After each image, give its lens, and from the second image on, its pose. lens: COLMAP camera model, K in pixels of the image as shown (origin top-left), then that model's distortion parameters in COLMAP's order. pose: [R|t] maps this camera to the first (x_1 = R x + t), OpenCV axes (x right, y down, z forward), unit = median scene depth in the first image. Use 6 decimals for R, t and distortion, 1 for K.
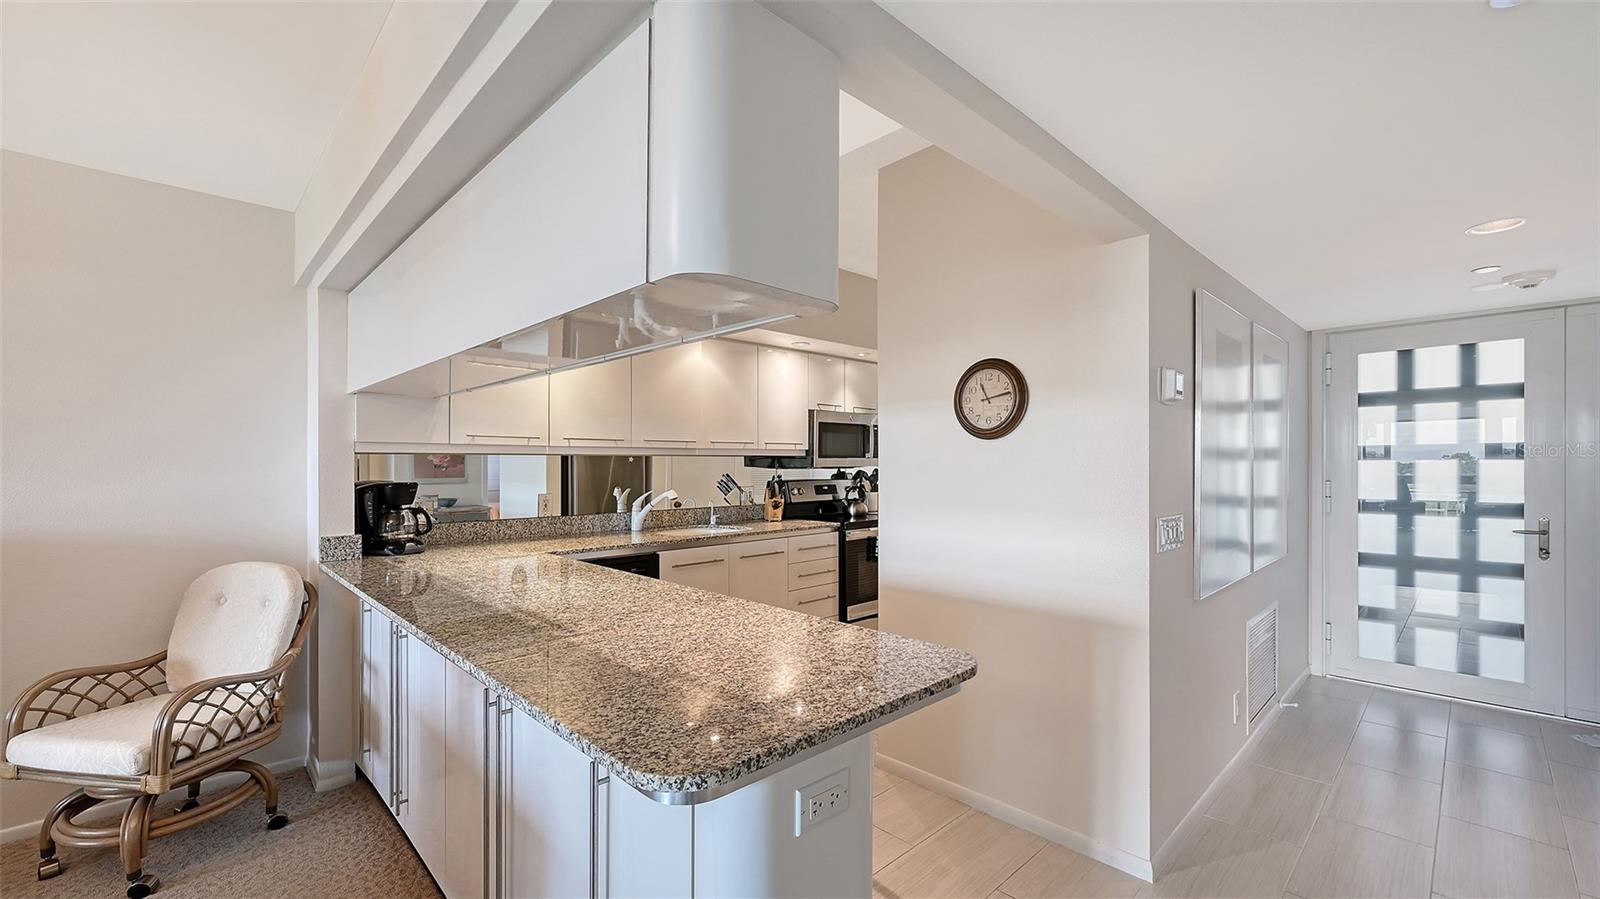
lens RADIAL K [[644.9, 0, 809.2], [0, 644.9, 465.9], [0, 0, 1]] dist [0.000072, -0.000525]
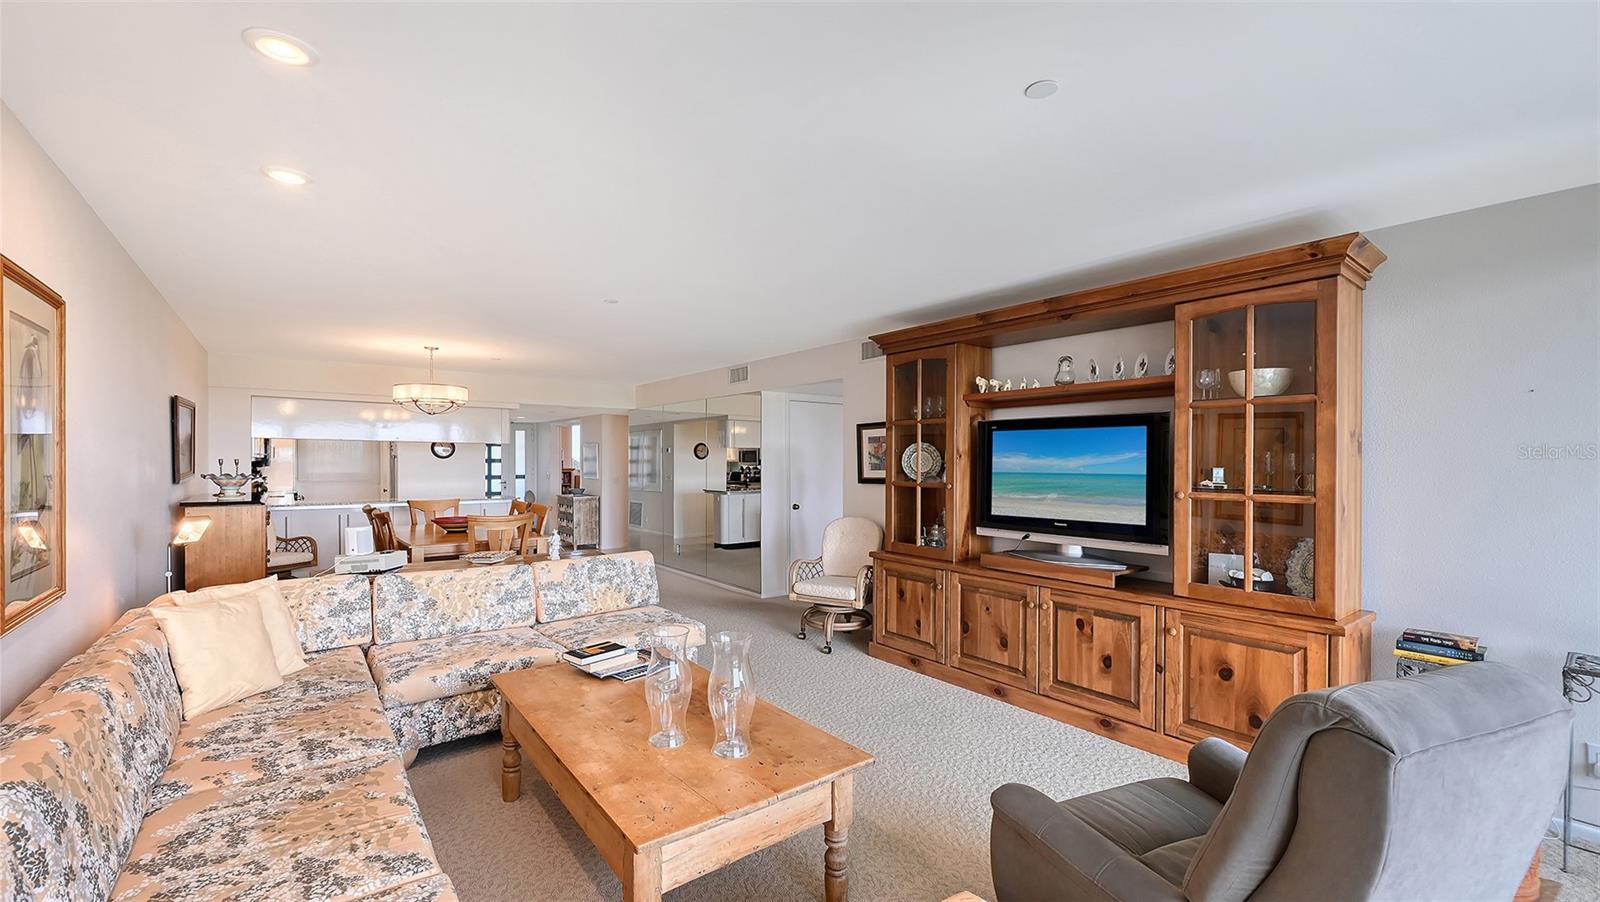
lens RADIAL K [[648.0, 0, 802.8], [0, 648.0, 462.7], [0, 0, 1]] dist [-0.001694, 0.000633]
pose [[0.096027, 0.000286, 0.995379, -3.155957], [-0.001725, 0.999999, -0.000121, -0.019651], [-0.995377, -0.001705, 0.096028, -1.399889]]
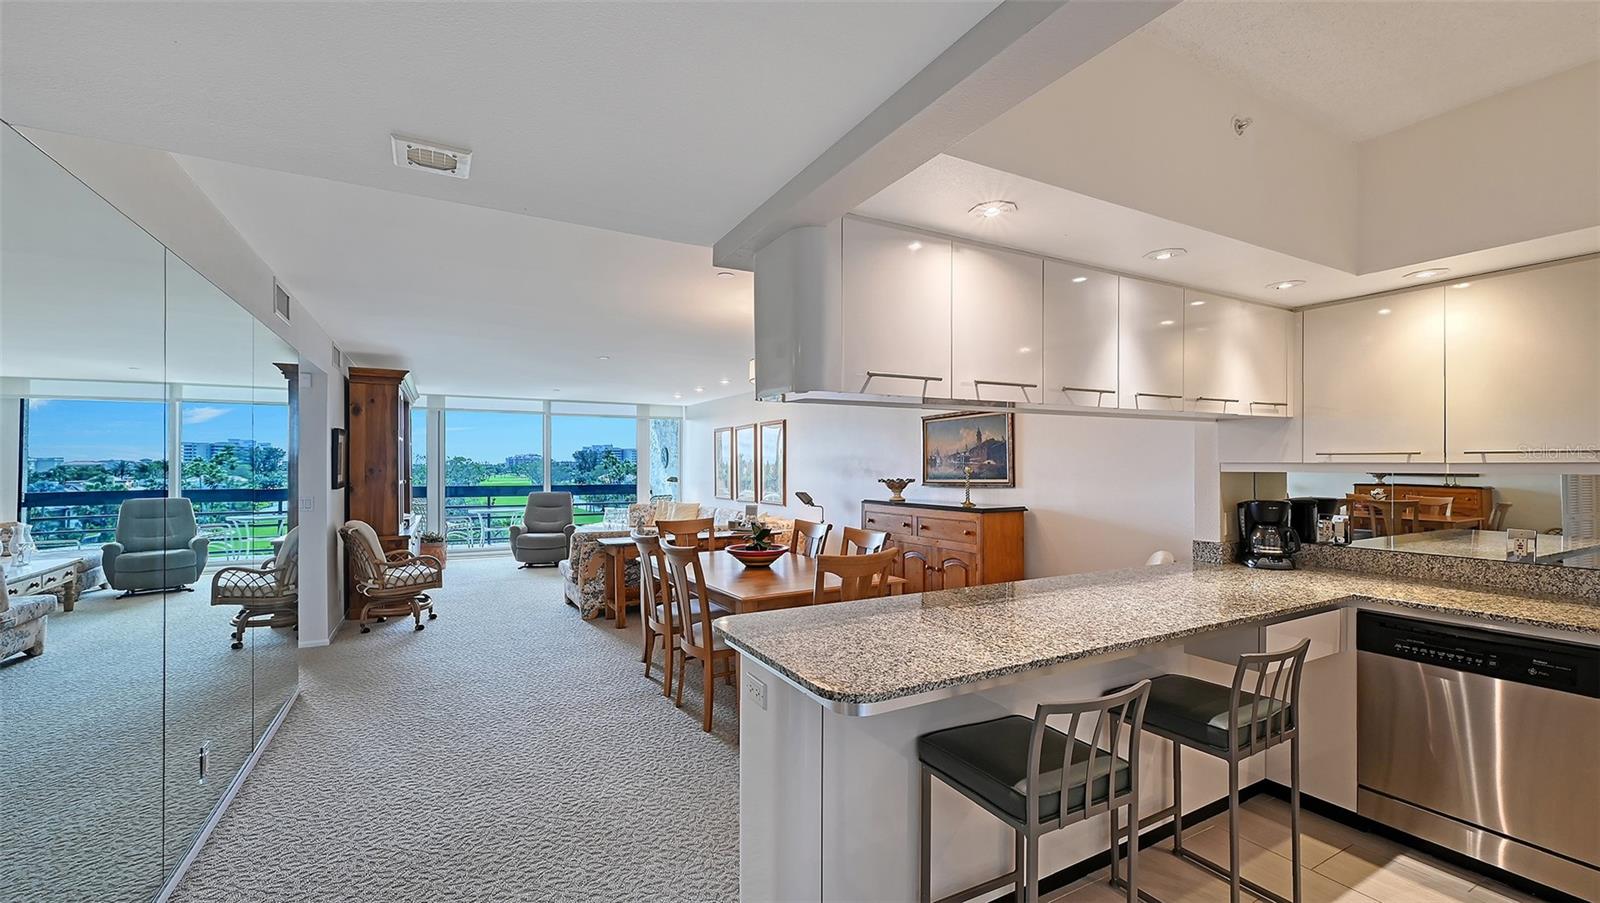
lens RADIAL K [[648.0, 0, 801.4], [0, 648.0, 460.6], [0, 0, 1]] dist [-0.001694, 0.000633]
pose [[-0.261591, -0.003882, -0.965171, 0.674497], [-0.001432, 0.999992, -0.003634, -0.039647], [0.965178, 0.000432, -0.261595, 0.628644]]
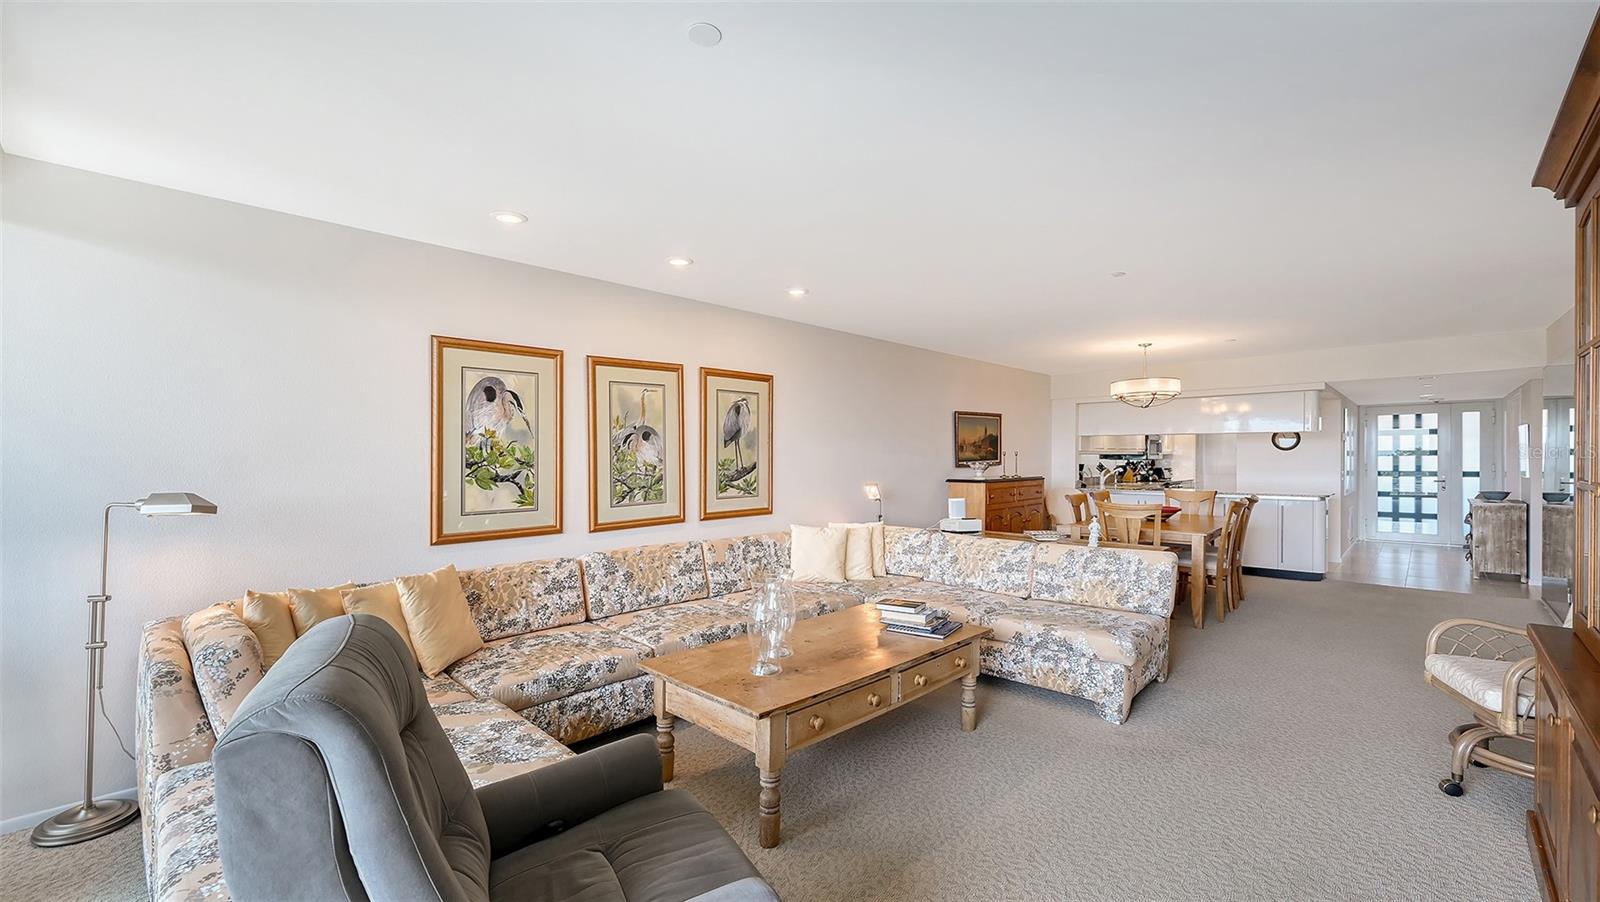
lens RADIAL K [[648.0, 0, 811.6], [0, 648.0, 462.3], [0, 0, 1]] dist [-0.001694, 0.000633]
pose [[0.999057, -0.001787, 0.043378, -2.321357], [0.001639, 0.999993, 0.003442, 0.006185], [-0.043383, -0.003368, 0.999053, -2.270363]]
